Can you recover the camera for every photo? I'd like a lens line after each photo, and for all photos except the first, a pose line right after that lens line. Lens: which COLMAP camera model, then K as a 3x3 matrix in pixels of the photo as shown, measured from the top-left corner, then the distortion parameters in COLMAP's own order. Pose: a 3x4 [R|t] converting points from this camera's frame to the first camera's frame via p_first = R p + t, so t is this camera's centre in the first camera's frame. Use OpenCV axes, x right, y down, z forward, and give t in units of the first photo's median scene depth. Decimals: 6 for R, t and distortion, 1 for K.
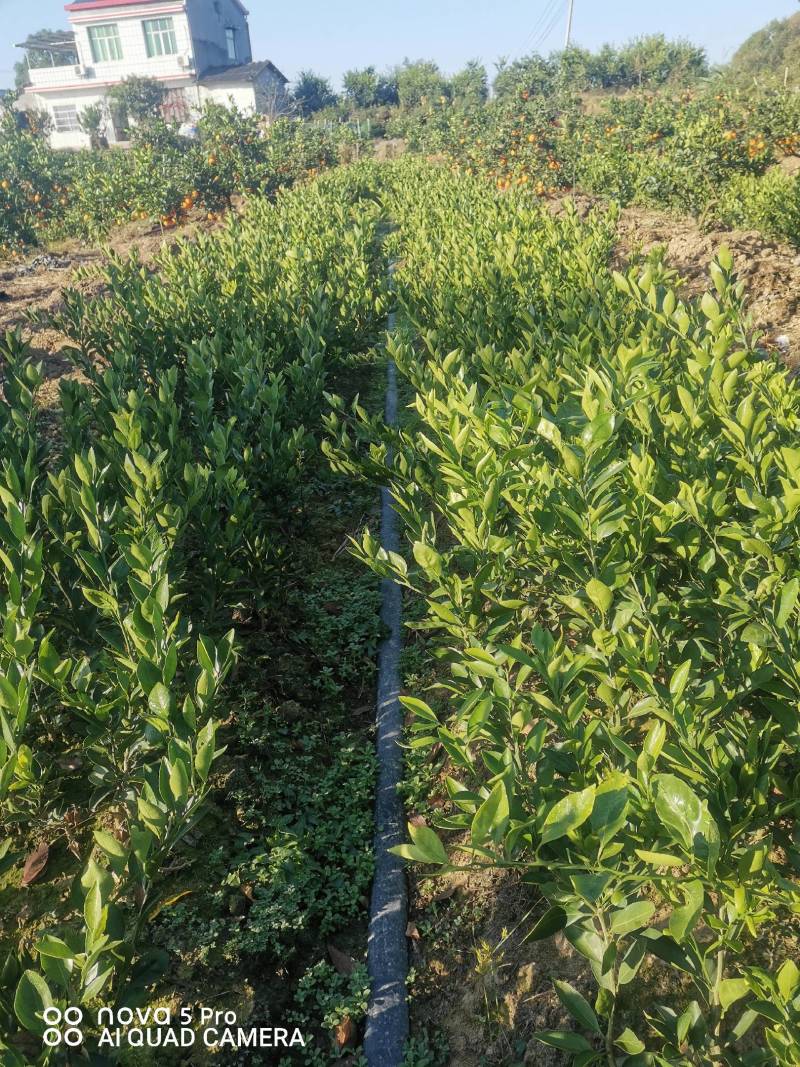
lens RADIAL K [[796.4, 0, 403.1], [0, 796.4, 527.1], [0, 0, 1]] dist [0.094395, -0.106847]
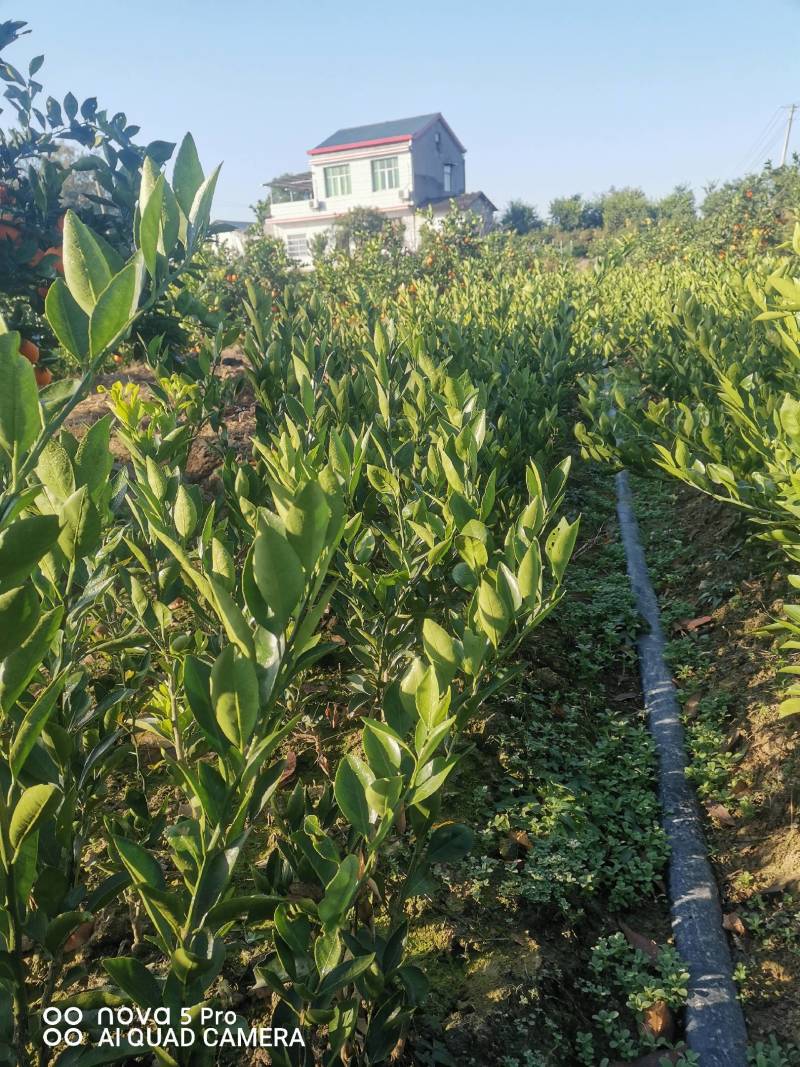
lens RADIAL K [[796.4, 0, 403.1], [0, 796.4, 527.1], [0, 0, 1]] dist [0.094395, -0.106847]
pose [[0.974180, 0.069566, -0.214787, -0.091682], [-0.097846, 0.987451, -0.123965, 0.149402], [0.203468, 0.141781, 0.968762, 0.077333]]
